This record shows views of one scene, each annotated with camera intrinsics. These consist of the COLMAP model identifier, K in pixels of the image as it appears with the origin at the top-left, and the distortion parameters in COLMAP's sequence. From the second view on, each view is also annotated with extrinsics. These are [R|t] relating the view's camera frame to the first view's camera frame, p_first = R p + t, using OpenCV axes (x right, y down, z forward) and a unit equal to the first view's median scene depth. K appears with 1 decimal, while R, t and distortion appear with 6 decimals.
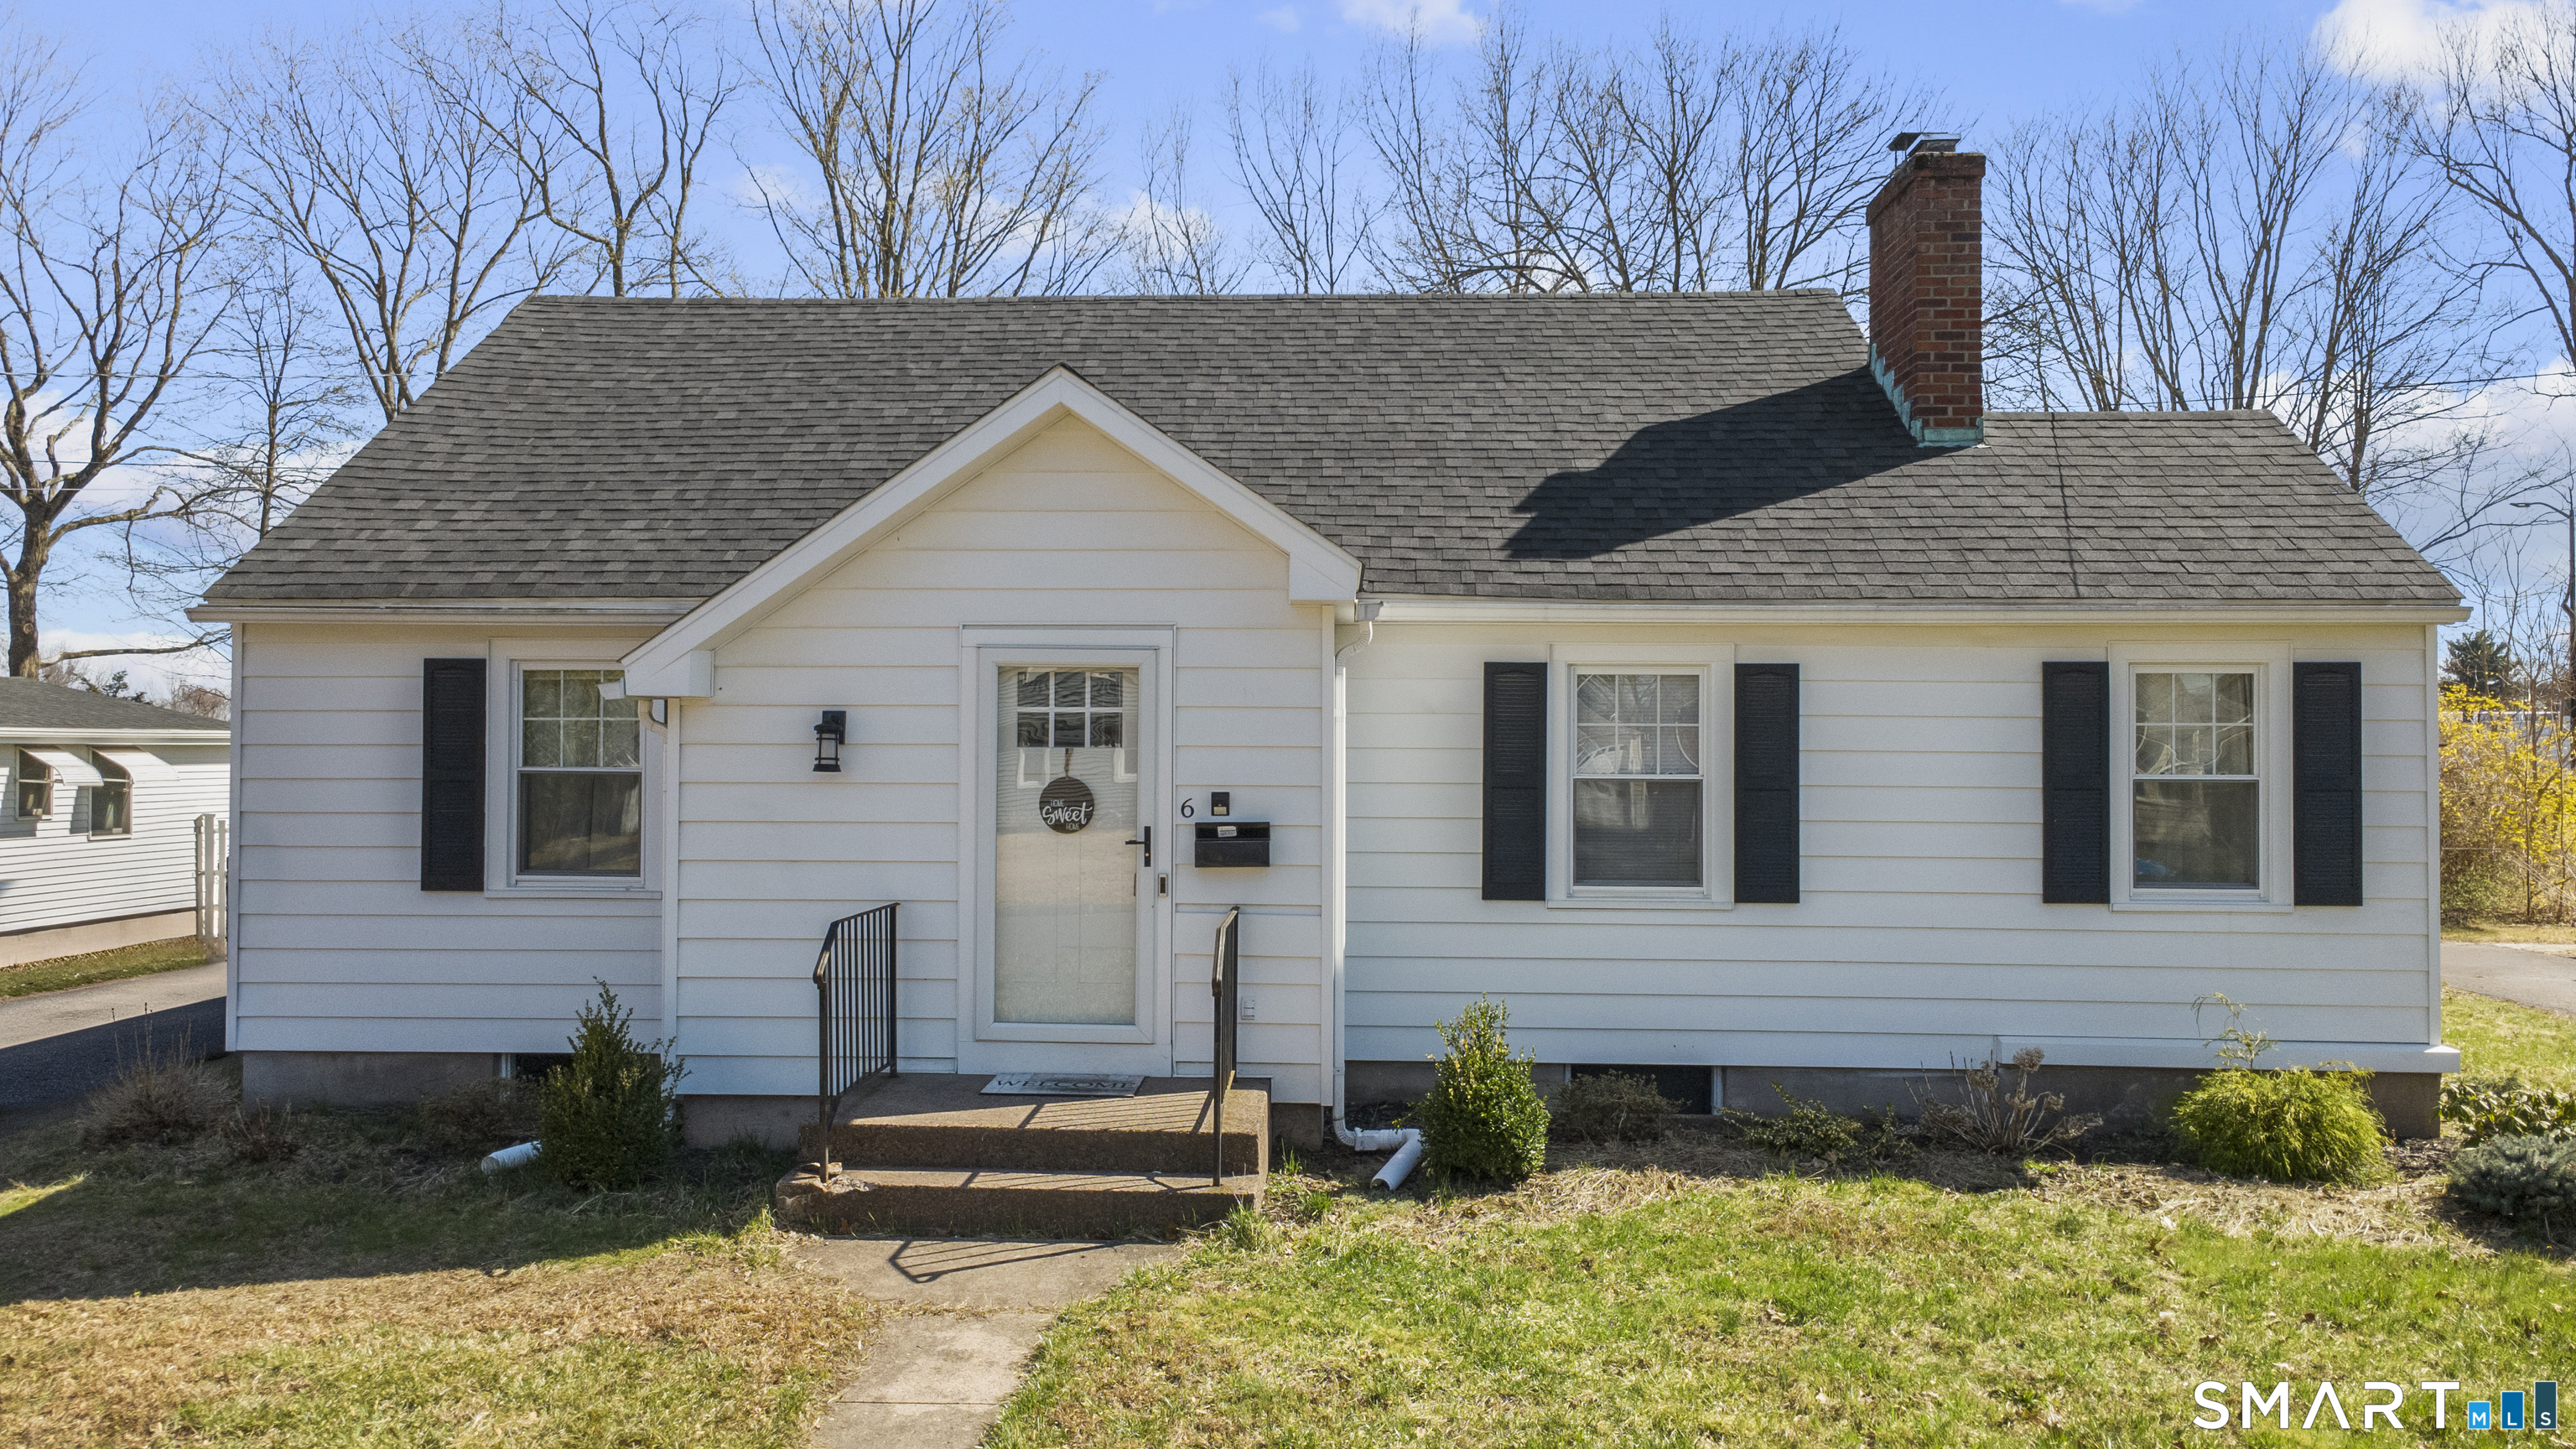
lens RADIAL K [[1797.1, 0, 1288.5], [0, 1797.1, 725.8], [0, 0, 1]] dist [0.023500, -0.036080]
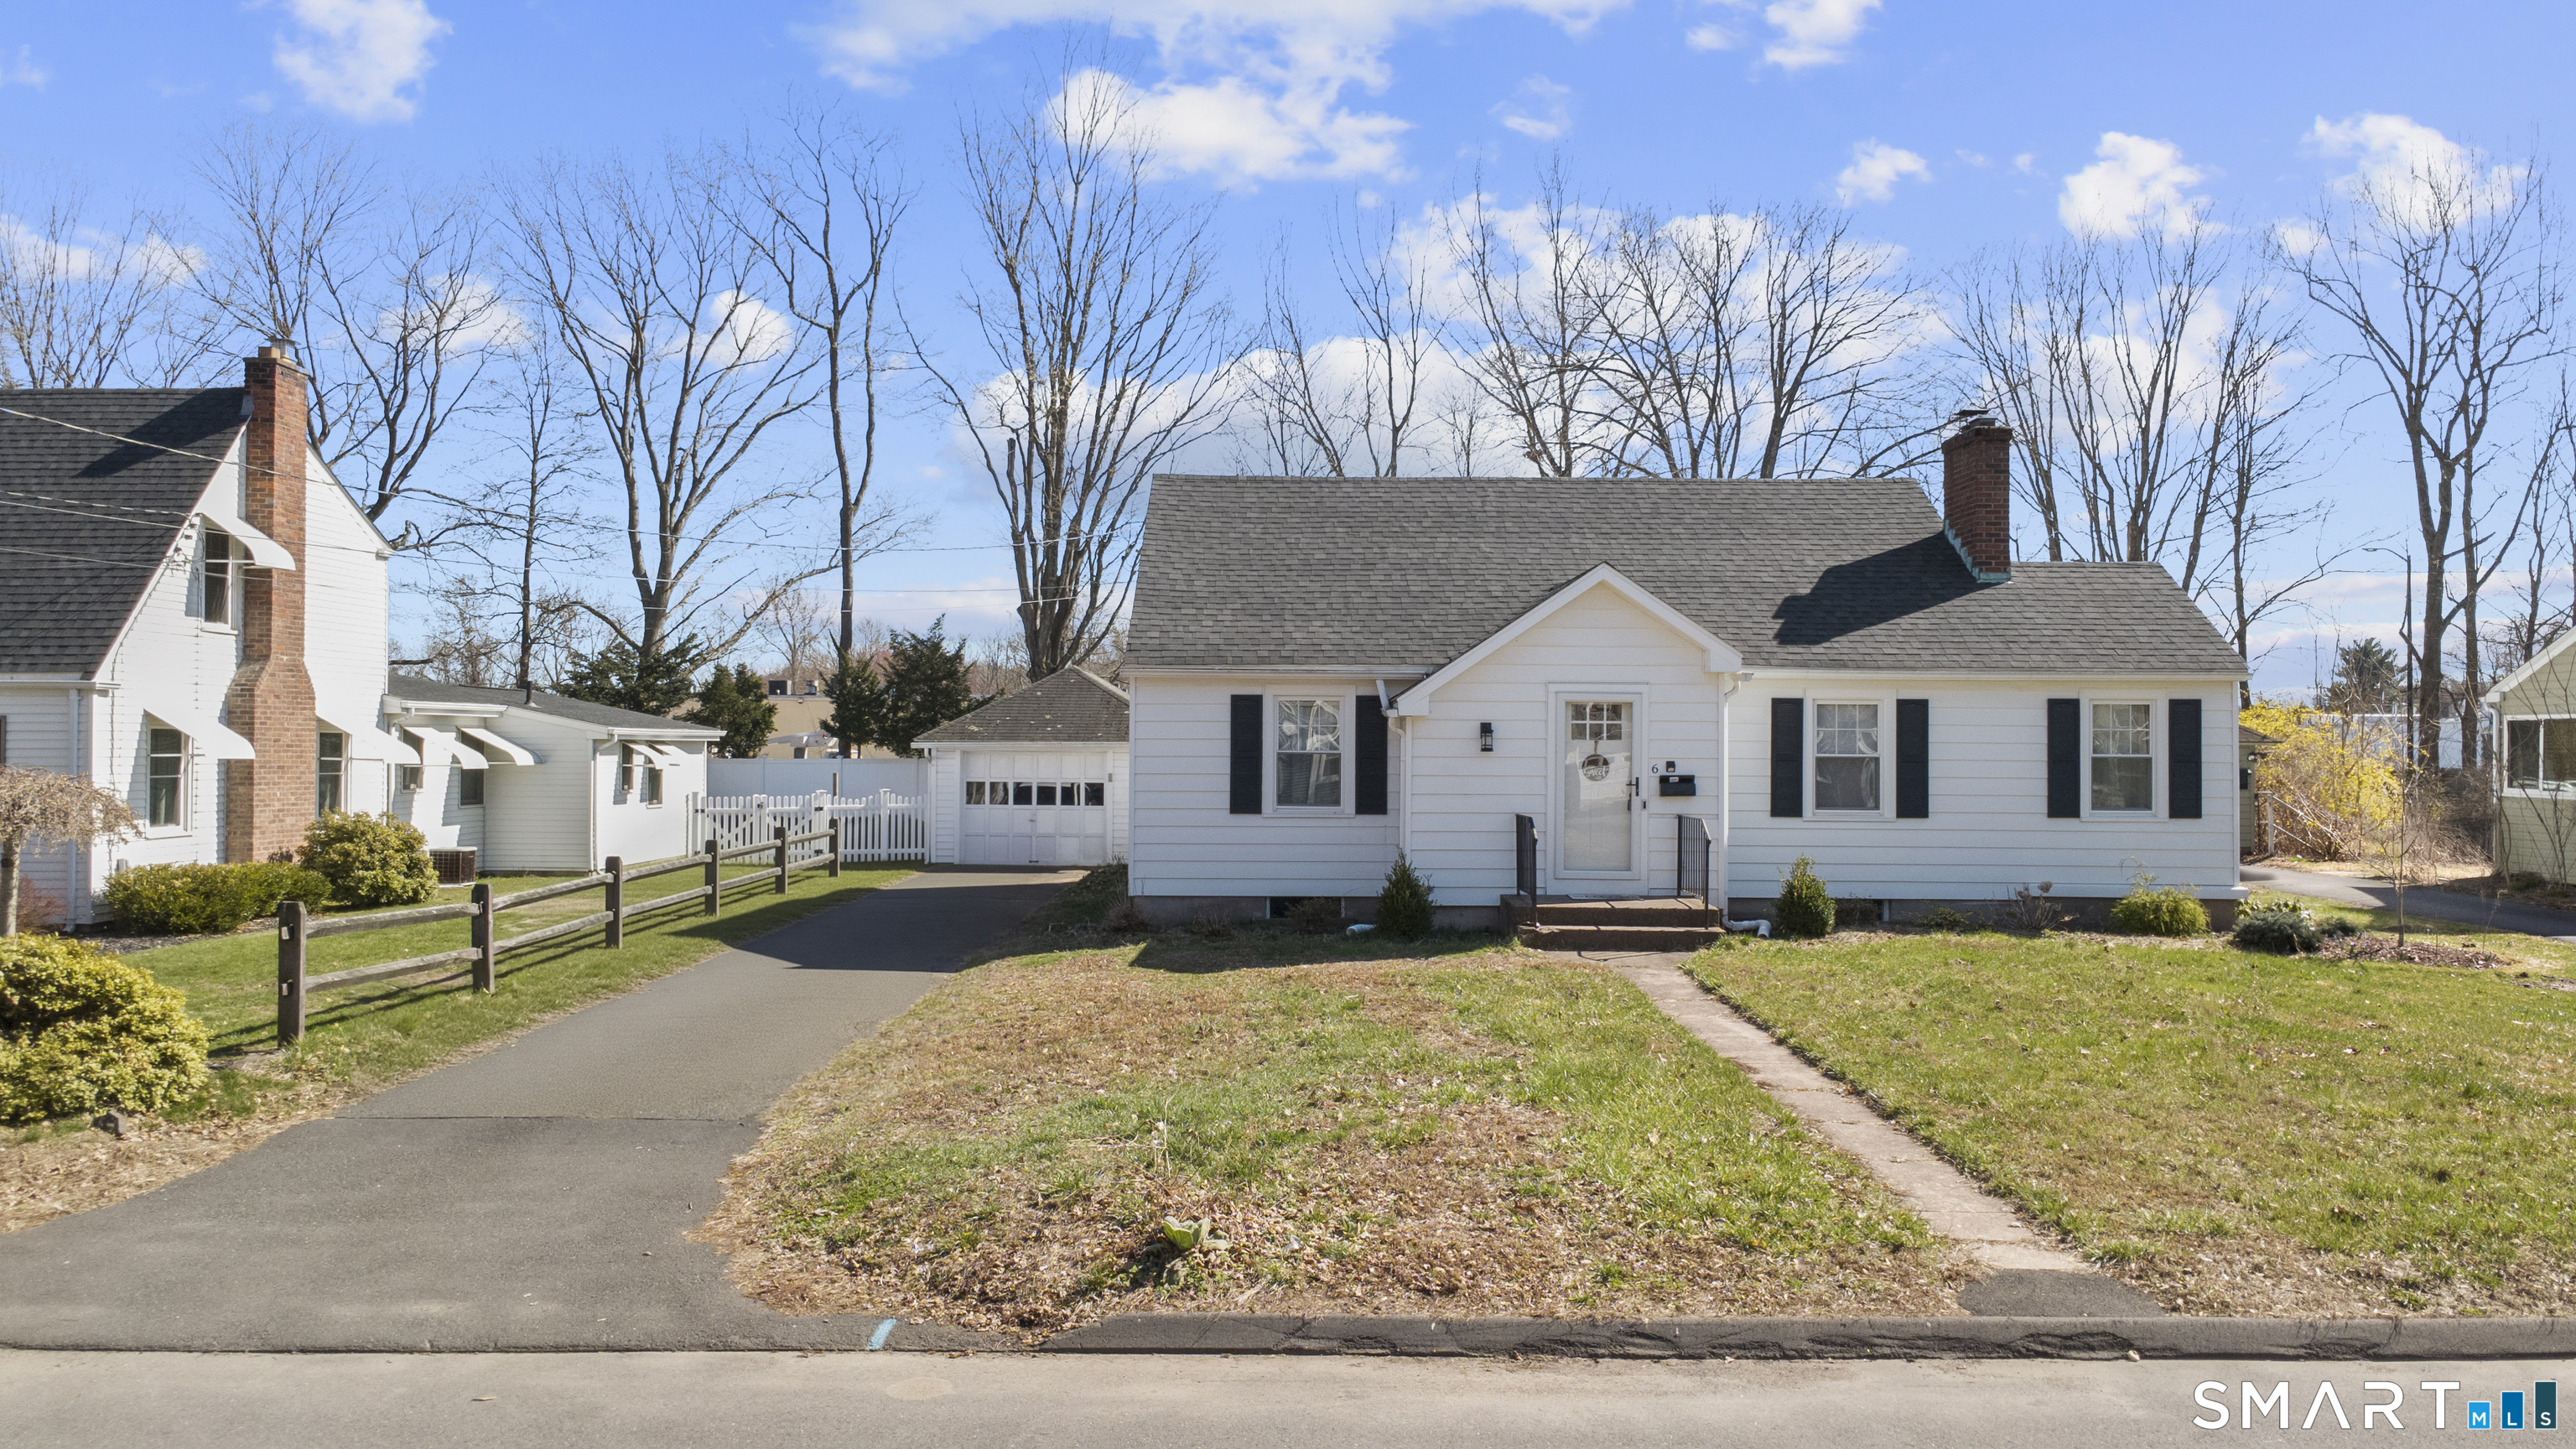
lens RADIAL K [[1797.1, 0, 1294.4], [0, 1797.1, 724.6], [0, 0, 1]] dist [0.023500, -0.036080]
pose [[0.999078, 0.001308, 0.042922, -0.505918], [-0.001269, 0.999999, -0.000929, -0.003235], [-0.042923, 0.000874, 0.999078, -0.971585]]
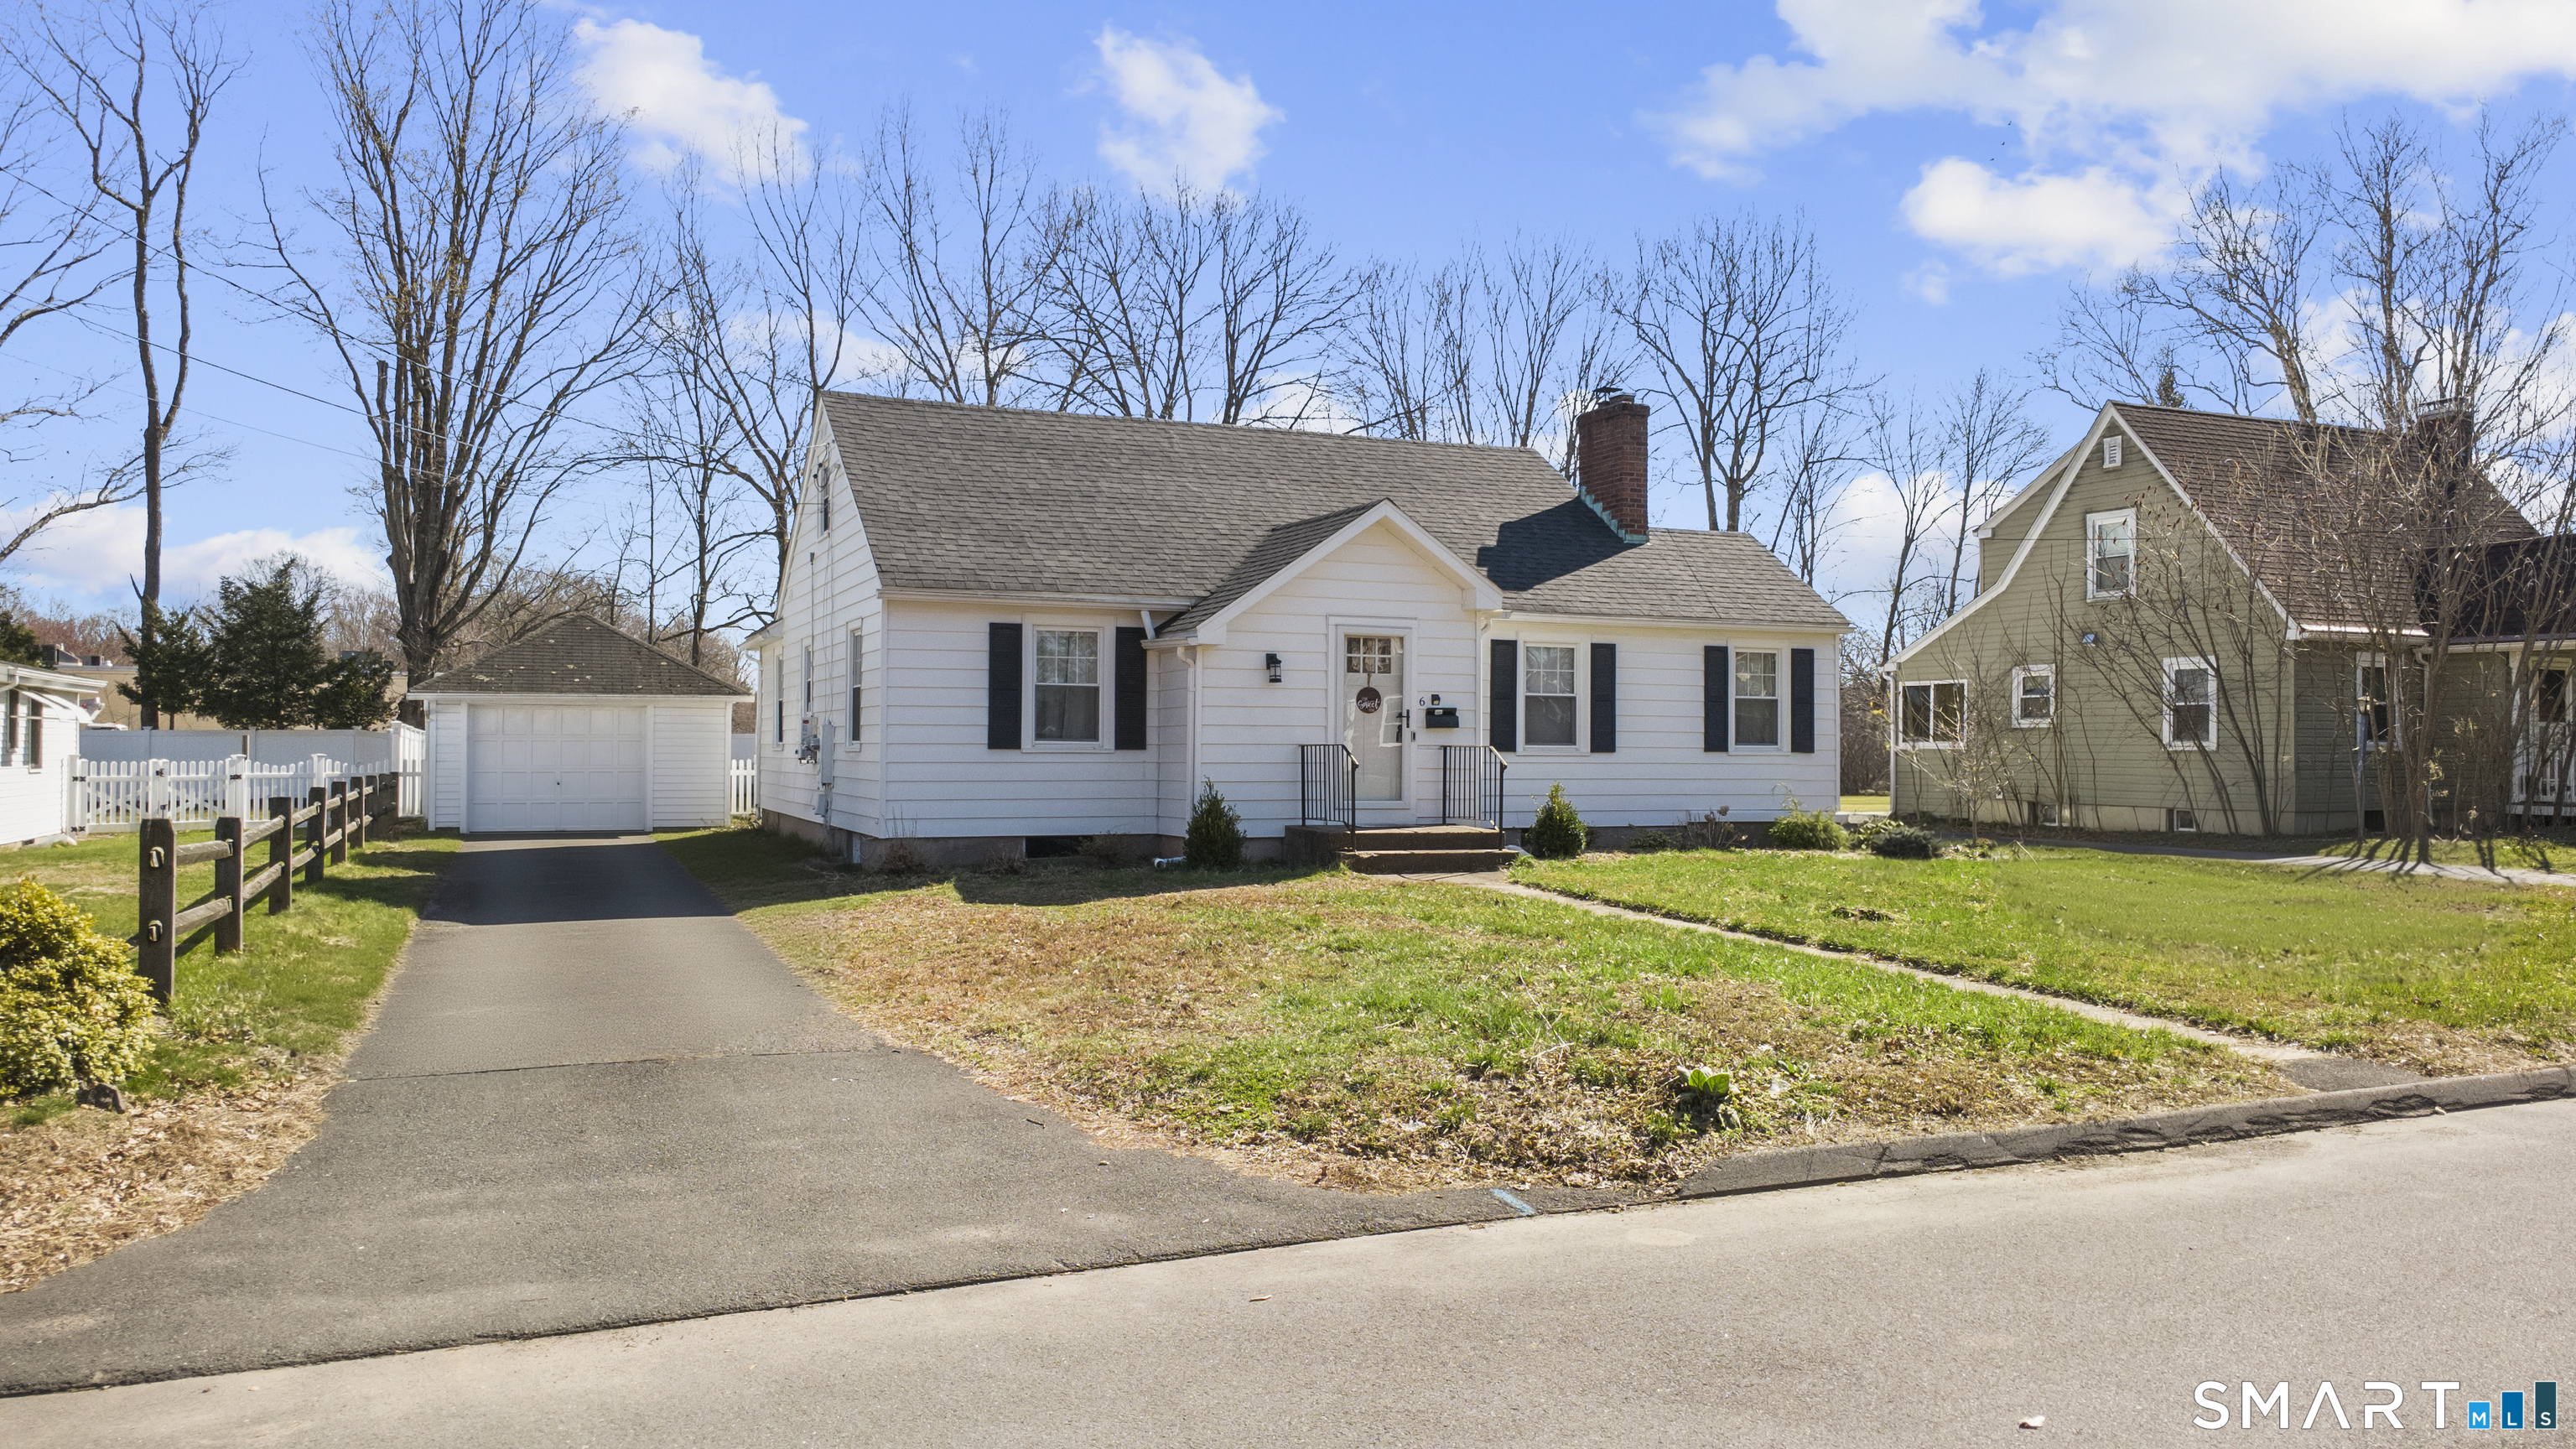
lens RADIAL K [[1797.1, 0, 1287.4], [0, 1797.1, 720.7], [0, 0, 1]] dist [0.023500, -0.036080]
pose [[0.900464, 0.006536, 0.434882, -1.025522], [-0.005965, 0.999979, -0.002677, 0.067286], [-0.434890, -0.000184, 0.900483, -0.800970]]
